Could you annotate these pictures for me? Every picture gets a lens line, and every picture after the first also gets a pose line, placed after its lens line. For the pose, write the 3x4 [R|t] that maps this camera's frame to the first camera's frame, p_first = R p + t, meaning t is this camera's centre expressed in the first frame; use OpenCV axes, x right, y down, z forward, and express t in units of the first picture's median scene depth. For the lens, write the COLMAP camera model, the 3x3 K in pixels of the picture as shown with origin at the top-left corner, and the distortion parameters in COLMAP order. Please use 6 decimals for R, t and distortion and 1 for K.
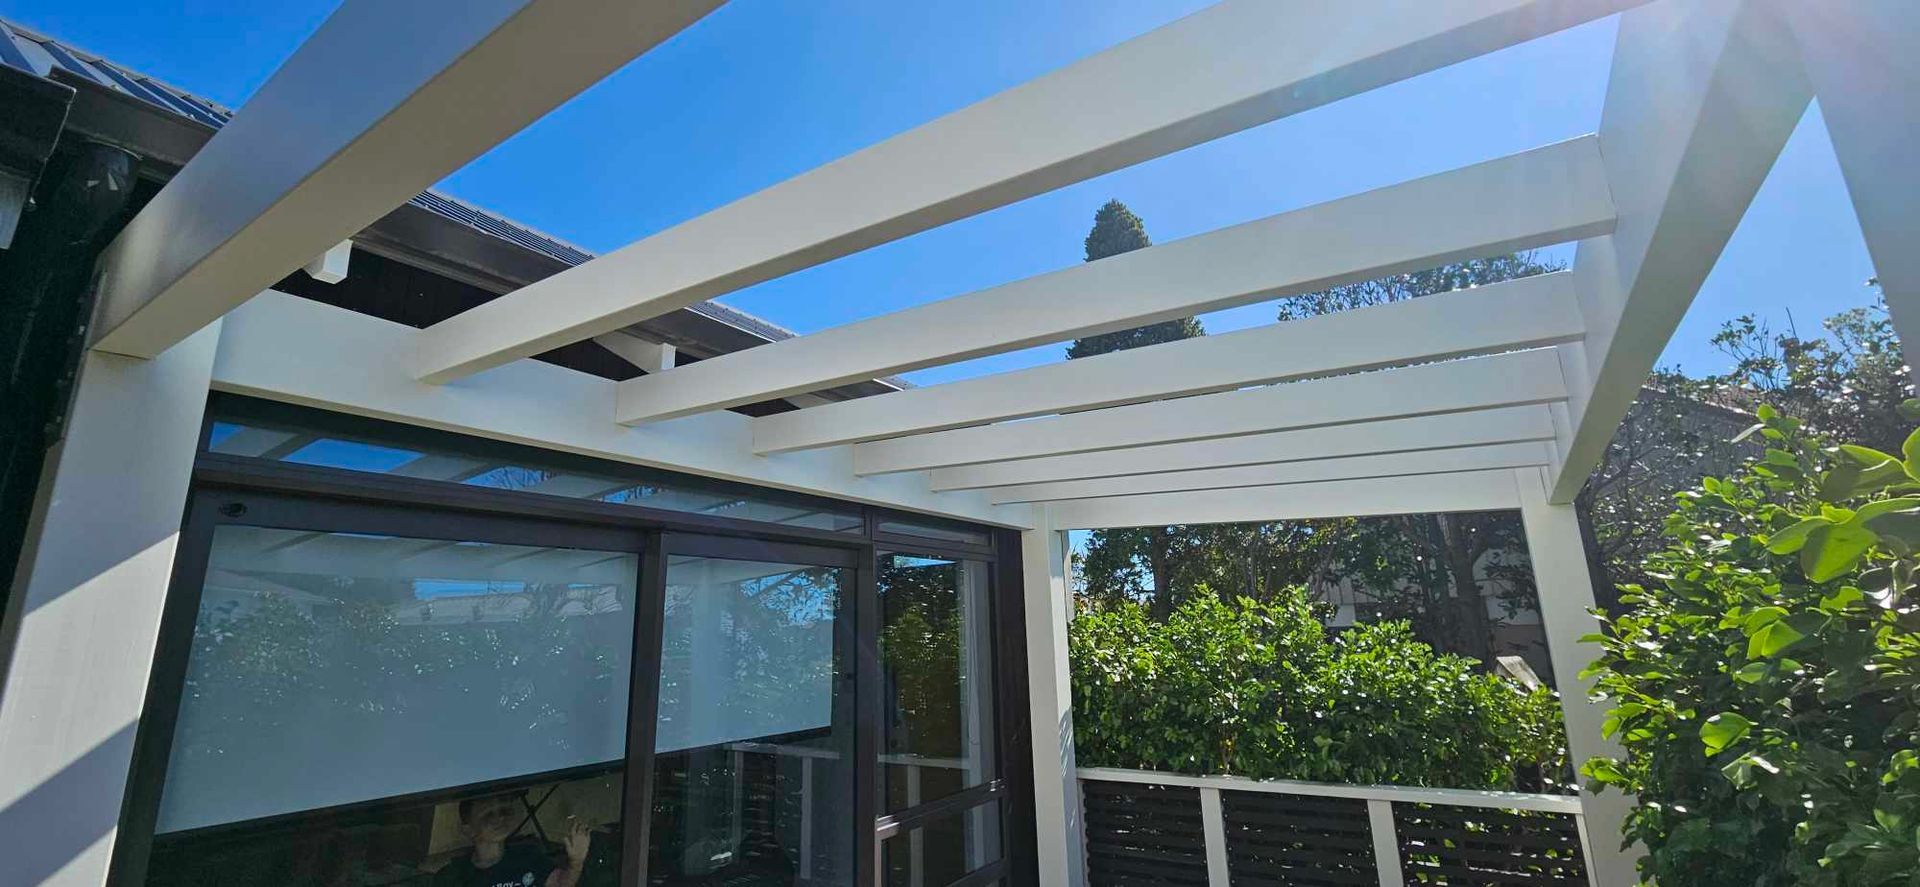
lens RADIAL K [[784.1, 0, 962.8], [0, 784.1, 436.2], [0, 0, 1]] dist [0.002846, 0.000033]
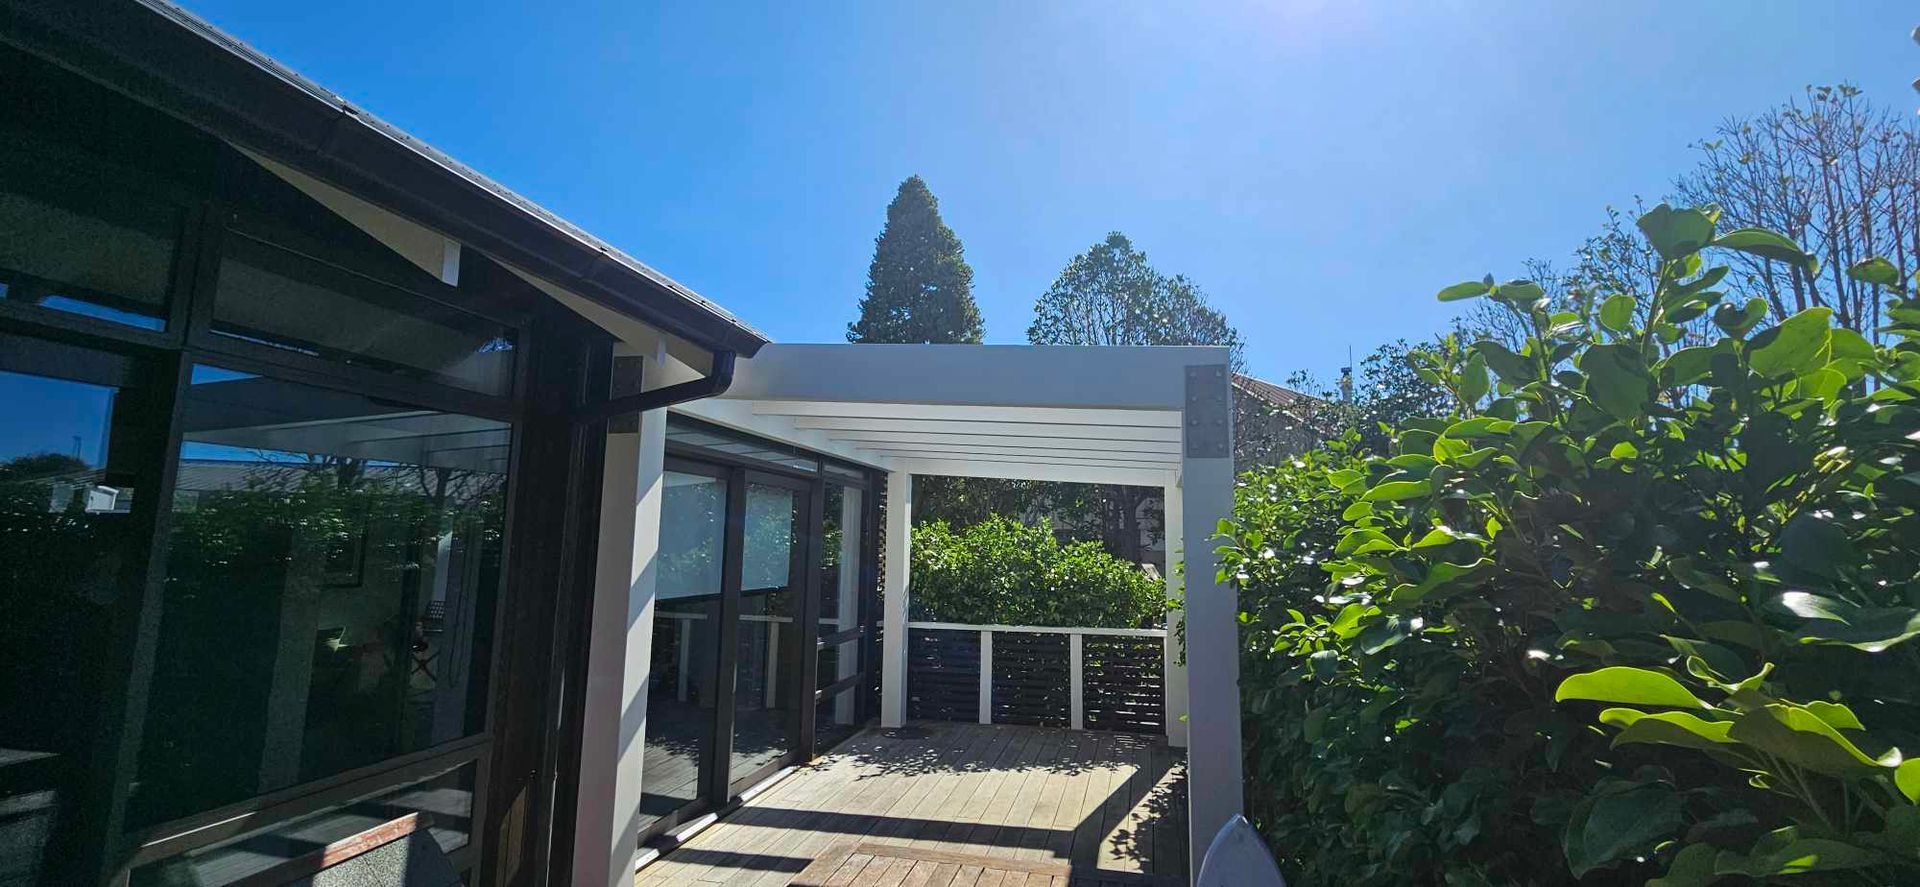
lens RADIAL K [[784.1, 0, 958.9], [0, 784.1, 440.9], [0, 0, 1]] dist [0.002846, 0.000033]
pose [[0.936479, 0.092424, 0.338328, -0.345193], [-0.130579, 0.987183, 0.091759, -0.105247], [-0.325510, -0.130109, 0.936544, -0.507672]]
